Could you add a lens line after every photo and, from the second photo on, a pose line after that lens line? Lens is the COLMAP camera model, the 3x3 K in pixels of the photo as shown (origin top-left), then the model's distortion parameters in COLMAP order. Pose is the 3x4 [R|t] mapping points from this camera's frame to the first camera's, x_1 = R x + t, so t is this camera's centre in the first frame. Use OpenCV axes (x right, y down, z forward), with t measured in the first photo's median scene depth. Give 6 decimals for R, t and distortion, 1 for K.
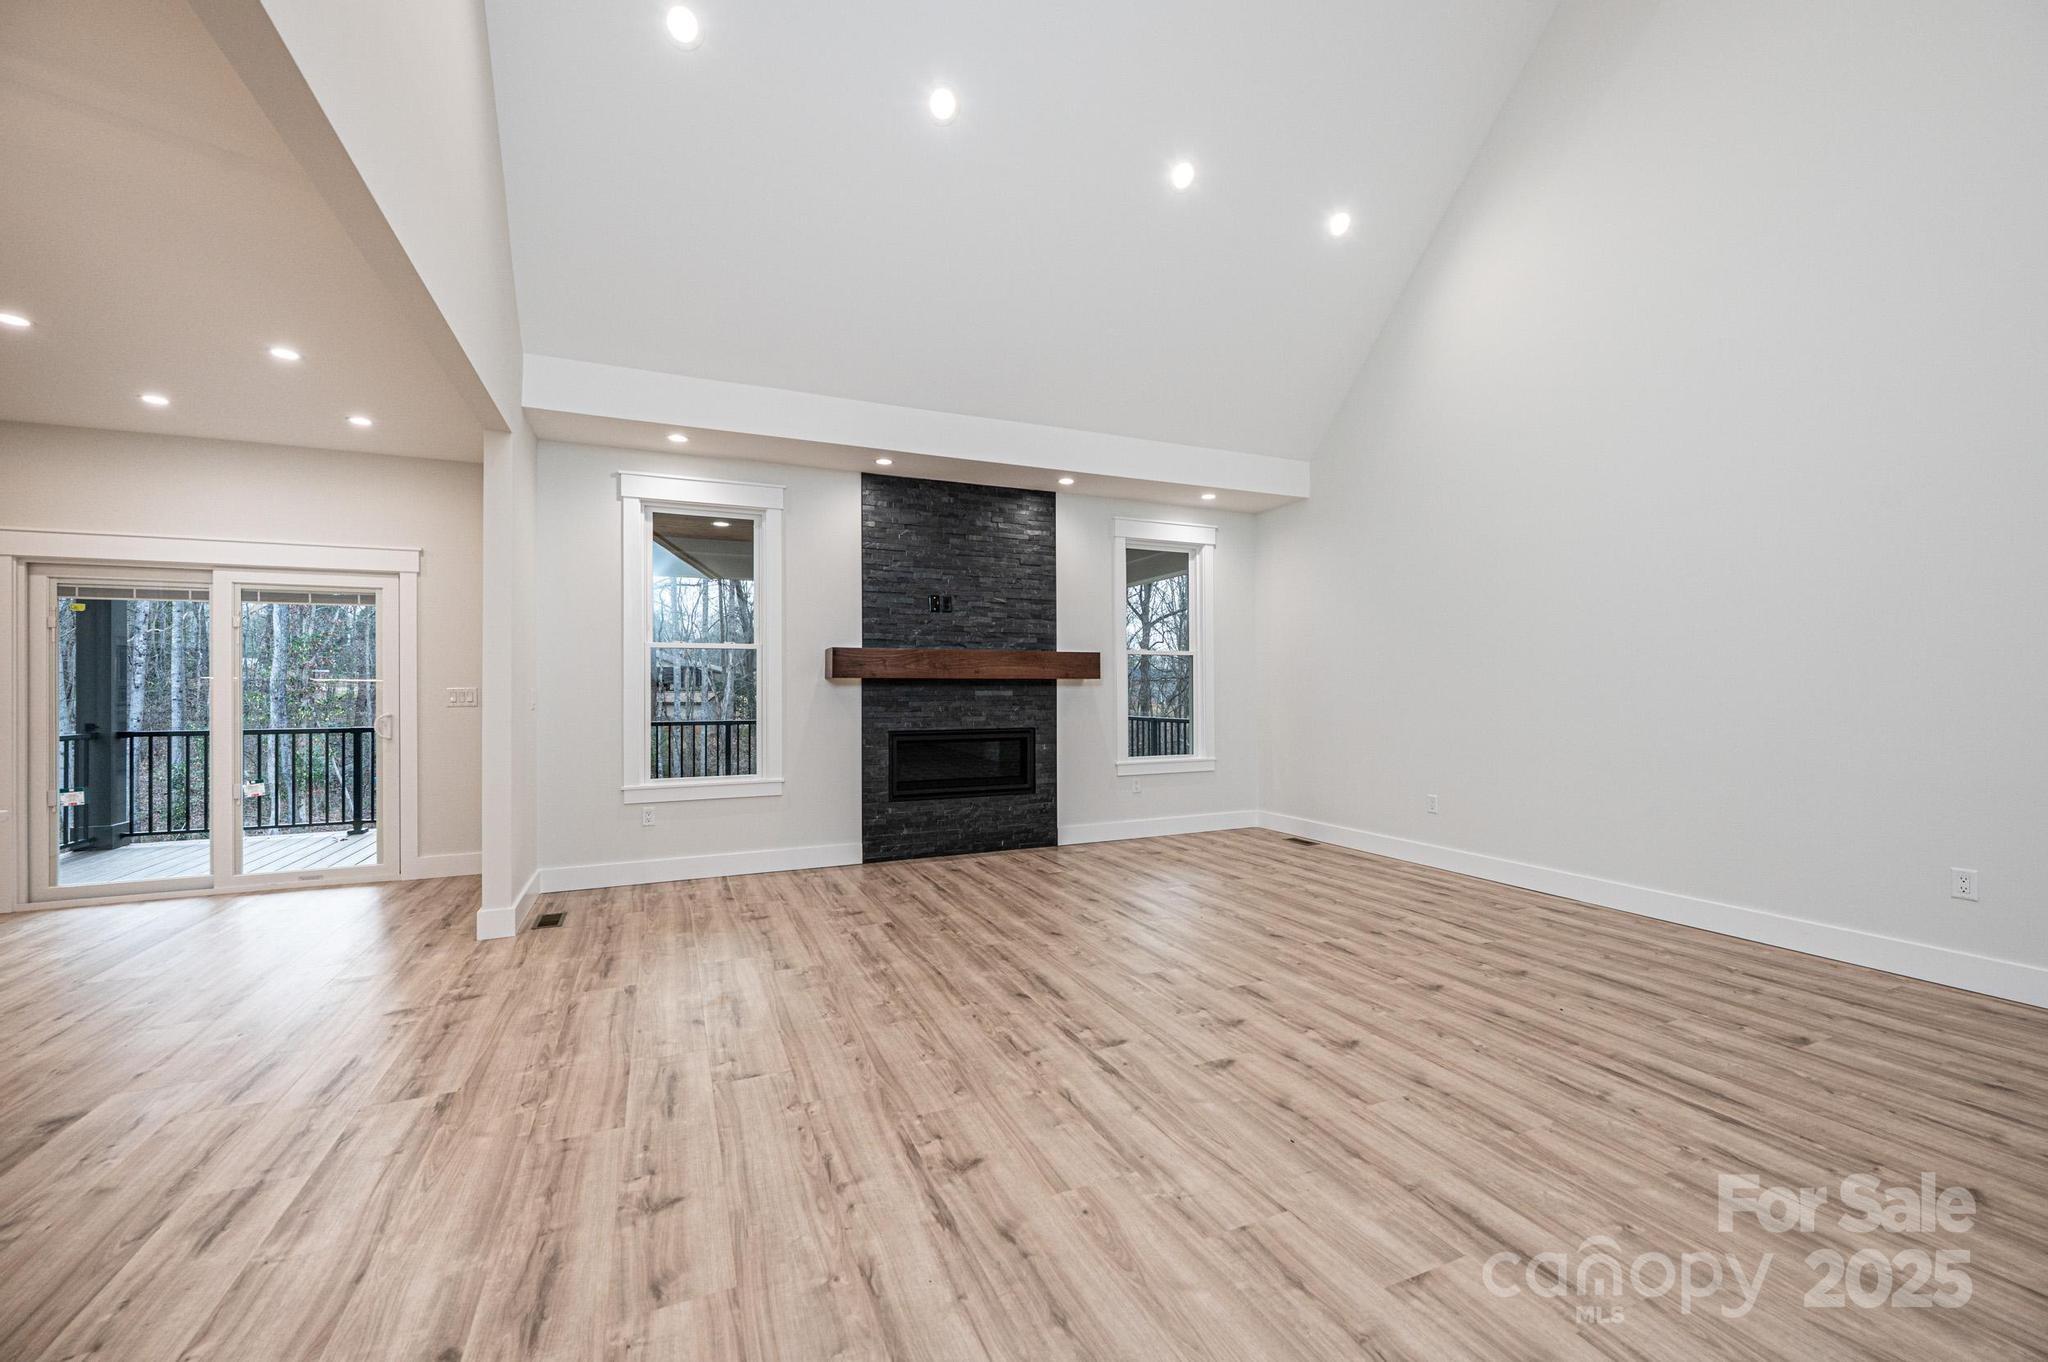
lens RADIAL K [[813.1, 0, 1023.3], [0, 813.1, 682.7], [0, 0, 1]] dist [-0.000992, 0.000446]
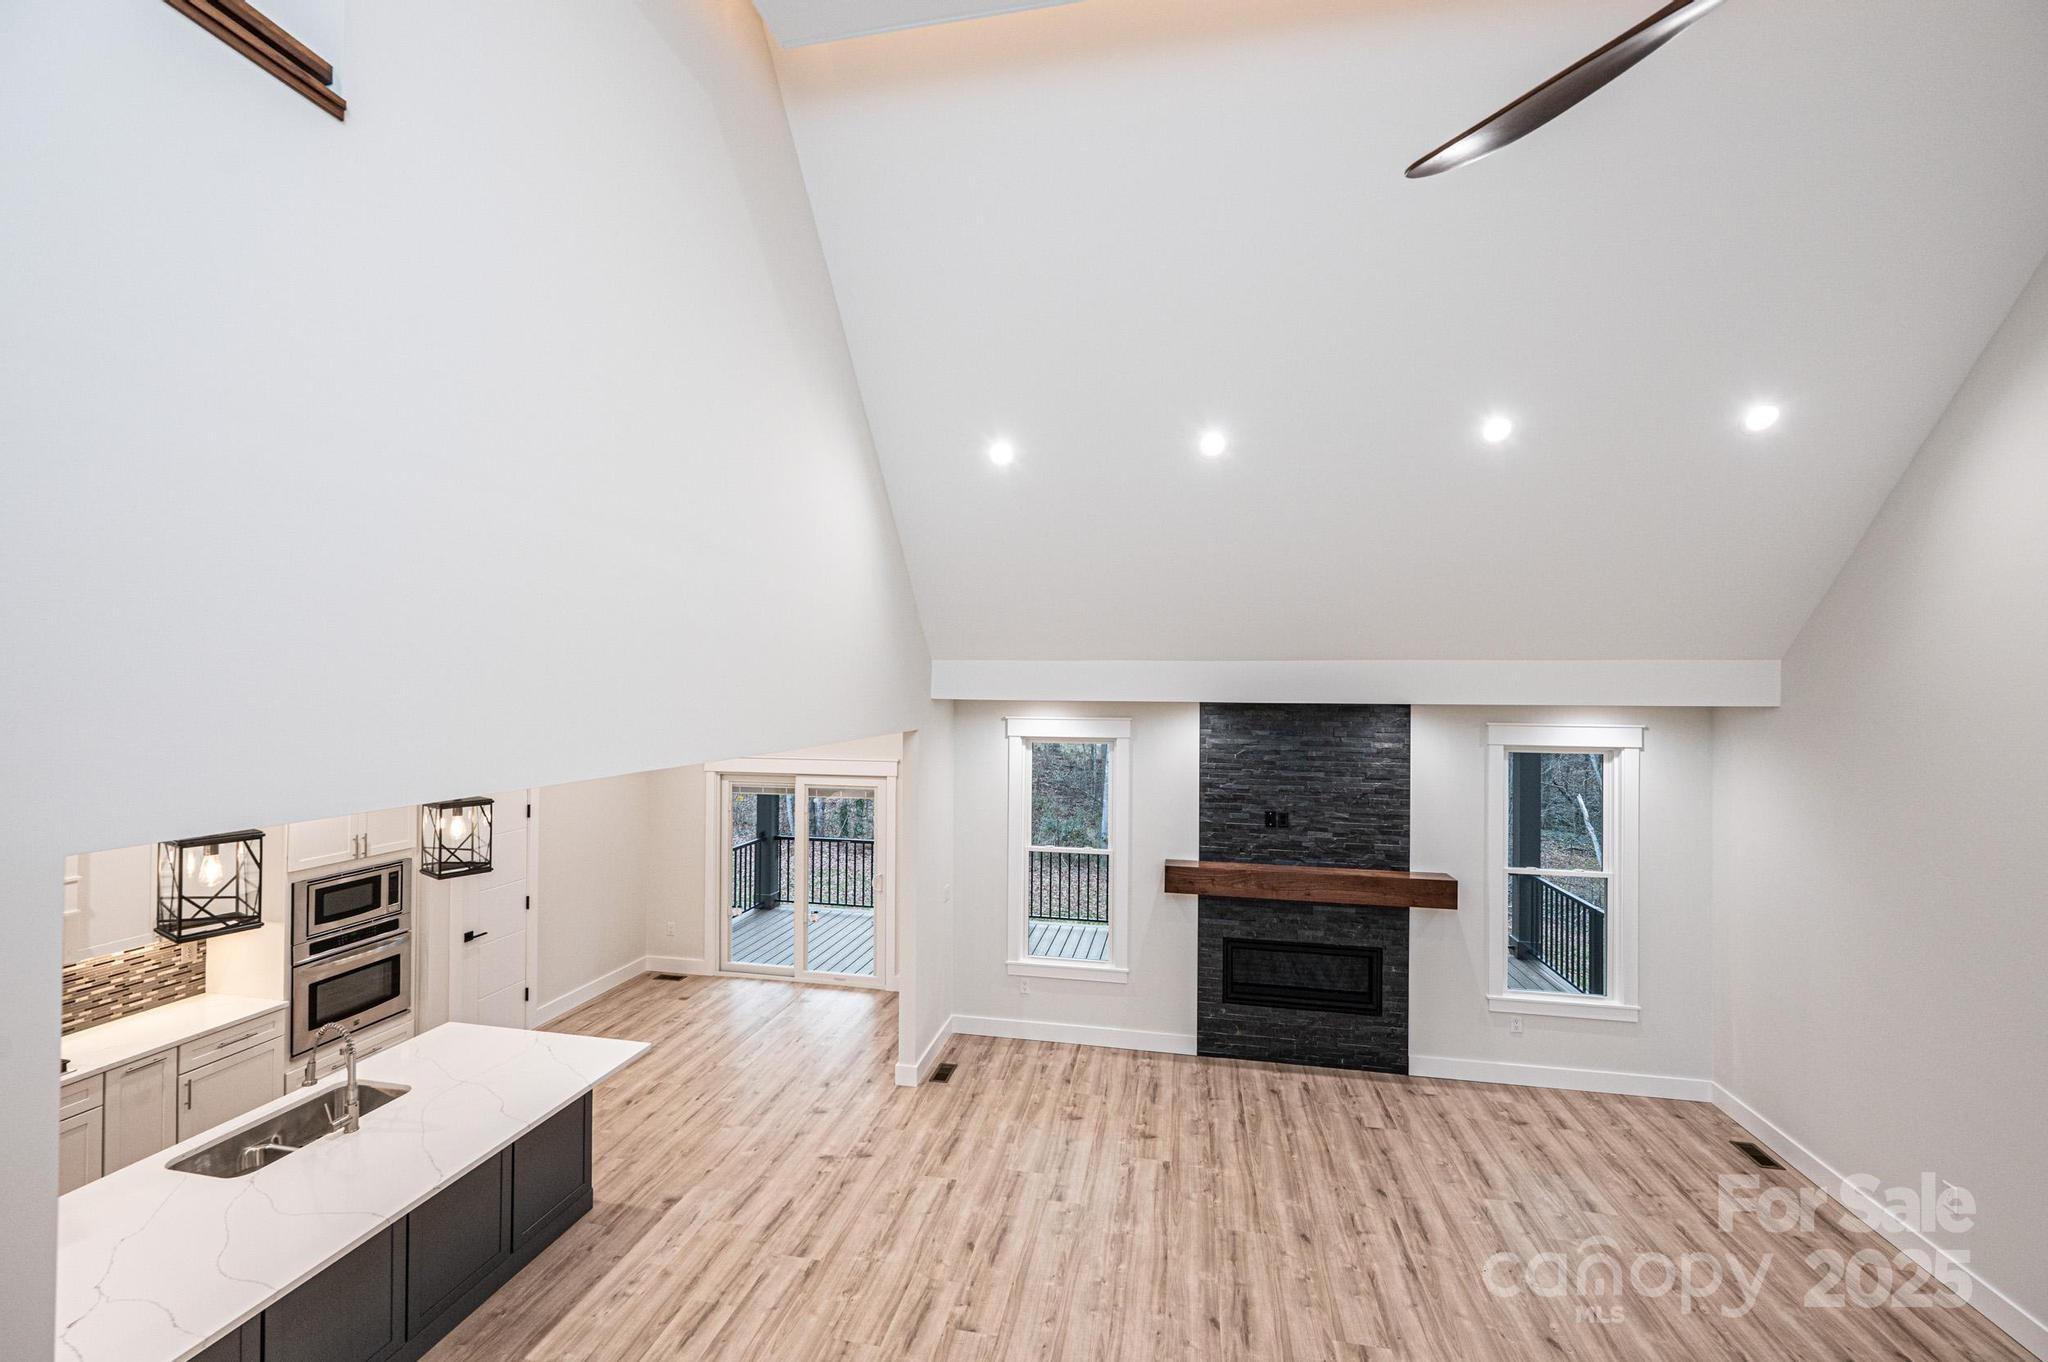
lens RADIAL K [[813.1, 0, 1023.3], [0, 813.1, 683.6], [0, 0, 1]] dist [-0.000992, 0.000446]
pose [[0.818299, 0.007370, -0.574746, 0.260273], [-0.007884, 0.999968, 0.001598, -0.306332], [0.574739, 0.003224, 0.818330, -0.041894]]
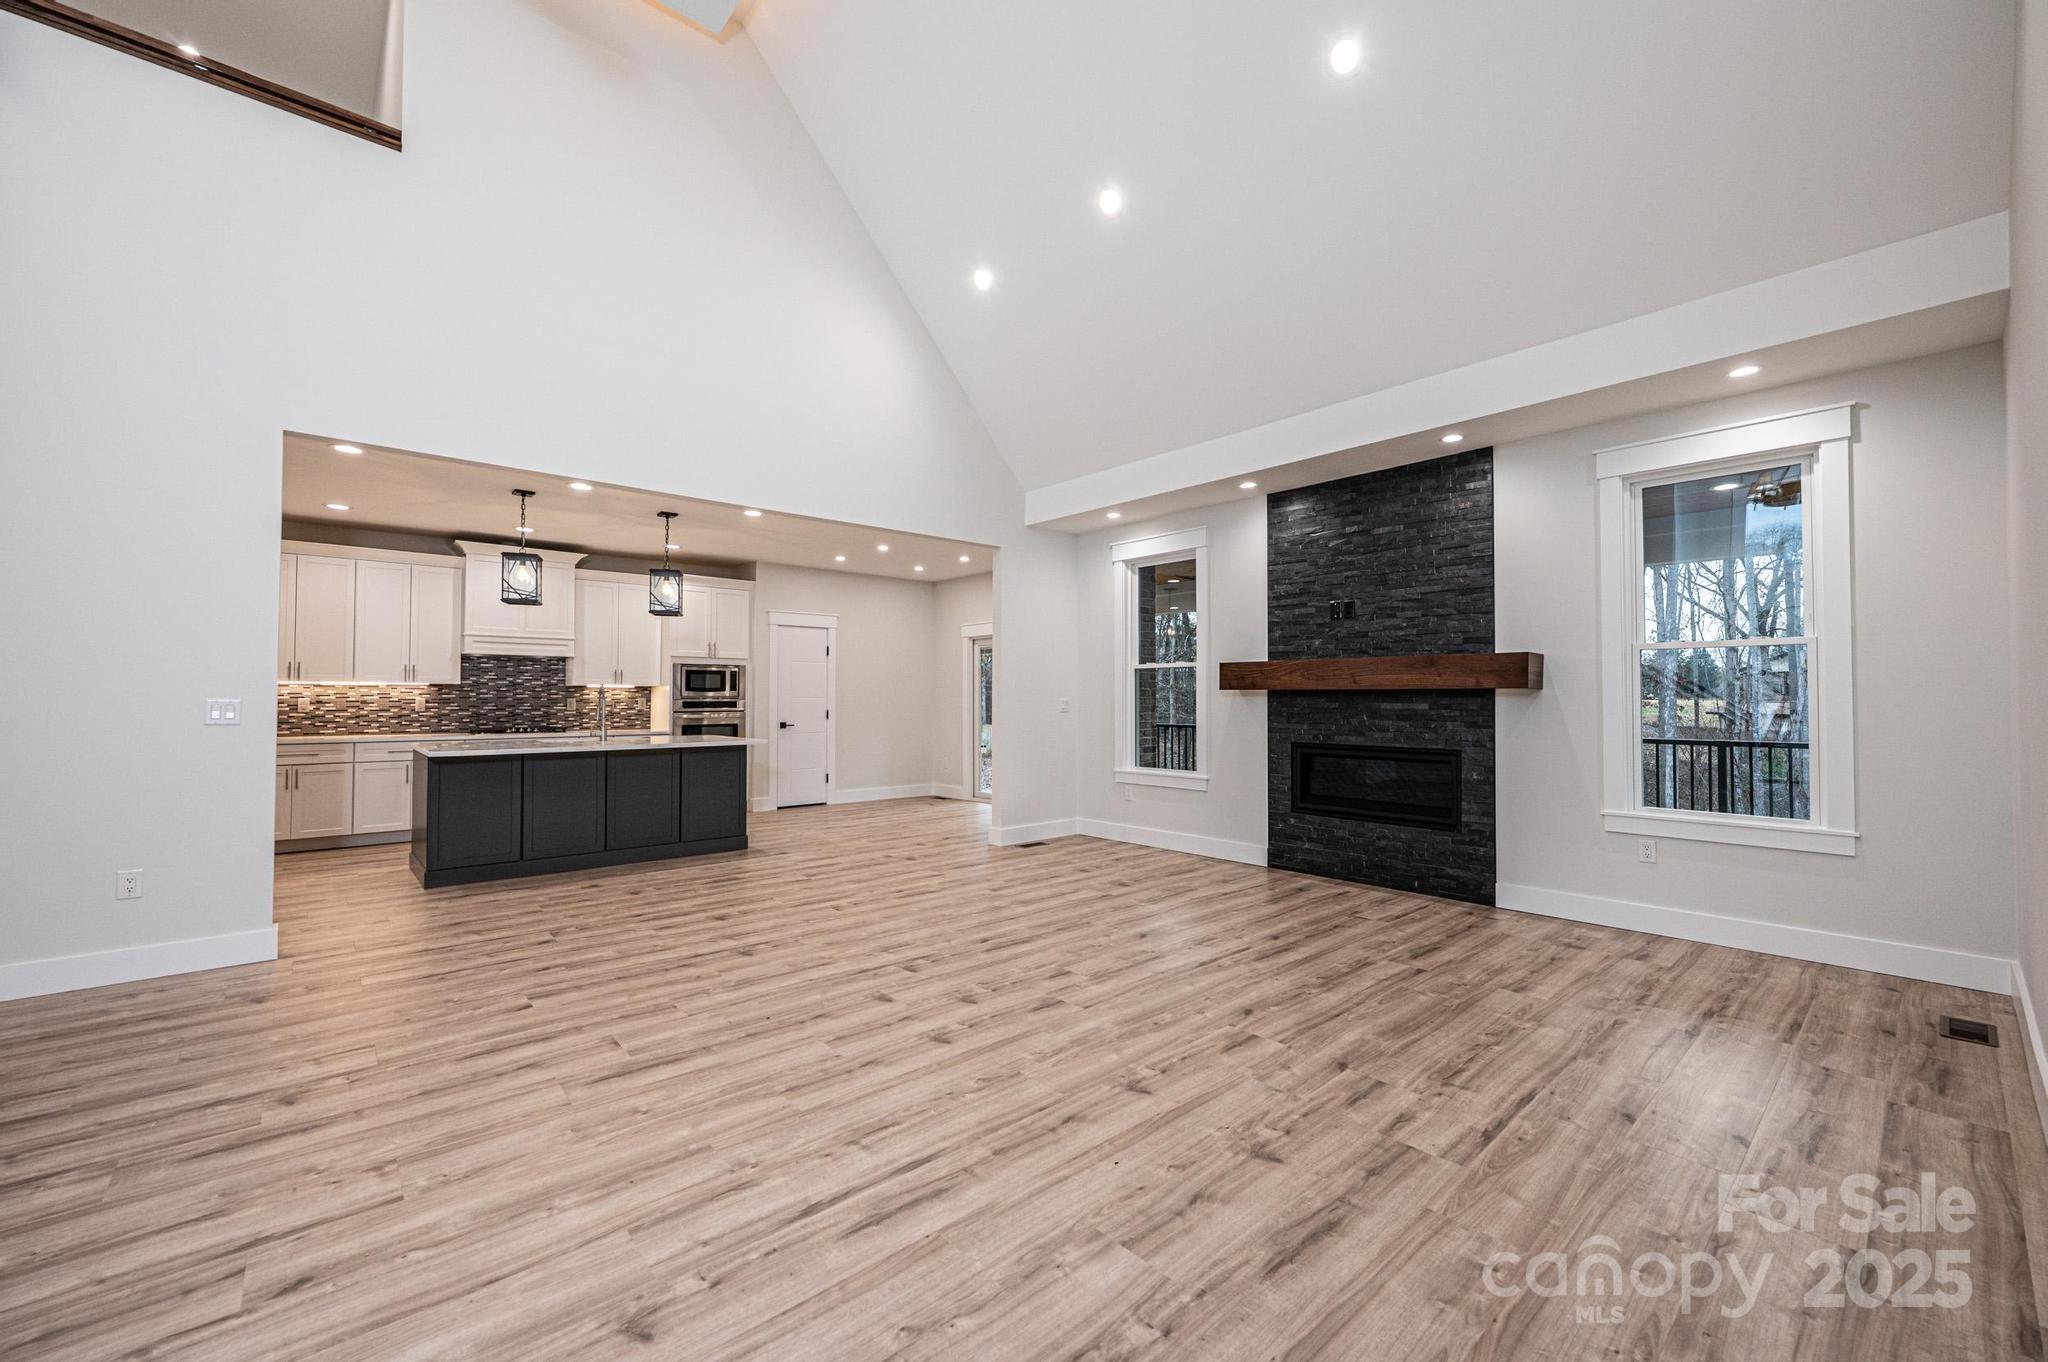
lens RADIAL K [[813.1, 0, 1022.6], [0, 813.1, 682.9], [0, 0, 1]] dist [-0.000992, 0.000446]
pose [[0.301457, -0.015064, -0.953361, 0.770286], [0.004125, 0.999886, -0.014494, -0.001055], [0.953471, 0.000437, 0.301485, 0.417634]]
